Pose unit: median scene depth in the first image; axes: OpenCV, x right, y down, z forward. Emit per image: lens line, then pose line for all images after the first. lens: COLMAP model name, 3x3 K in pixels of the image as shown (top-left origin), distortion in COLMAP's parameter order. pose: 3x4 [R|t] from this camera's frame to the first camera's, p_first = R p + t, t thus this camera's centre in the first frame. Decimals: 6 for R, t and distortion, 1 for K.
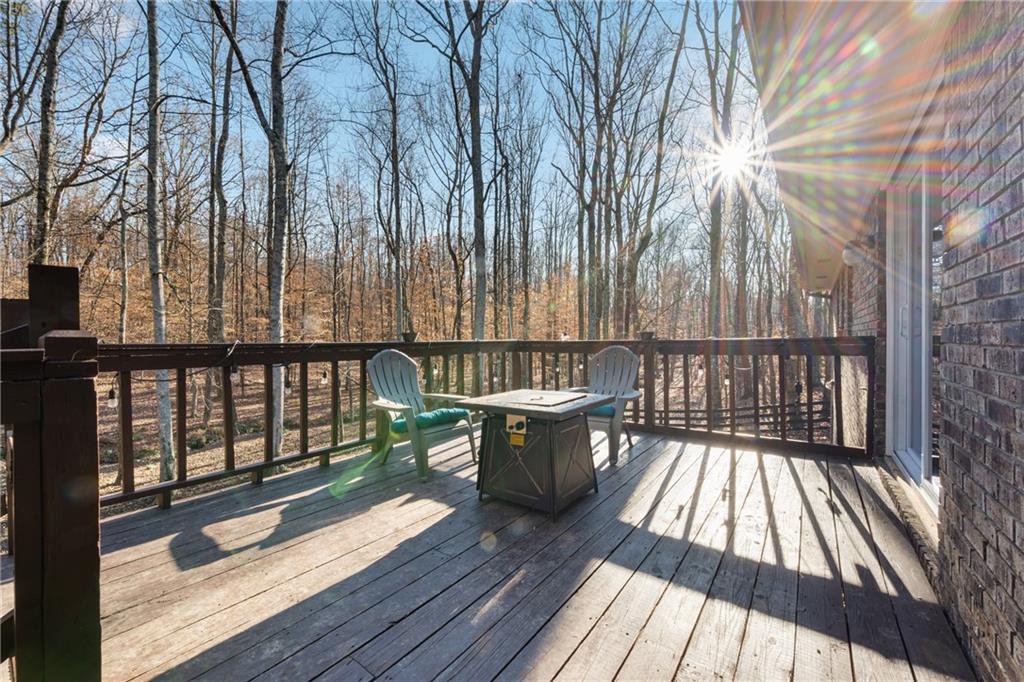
lens RADIAL K [[405.7, 0, 512.0], [0, 405.7, 341.0], [0, 0, 1]] dist [0.001138, 0.000135]
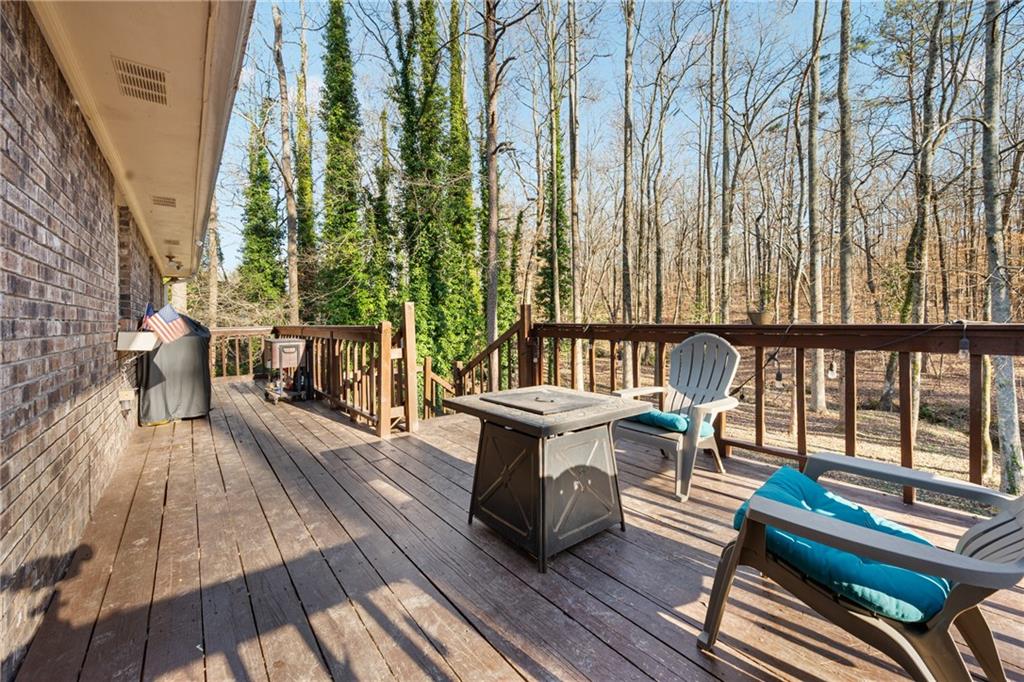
lens RADIAL K [[405.7, 0, 512.0], [0, 405.7, 341.0], [0, 0, 1]] dist [0.001138, 0.000135]
pose [[-0.272080, 0.049535, -0.960999, 0.760525], [-0.002404, 0.998636, 0.052156, -0.018224], [0.962272, 0.016501, -0.271590, 1.056320]]
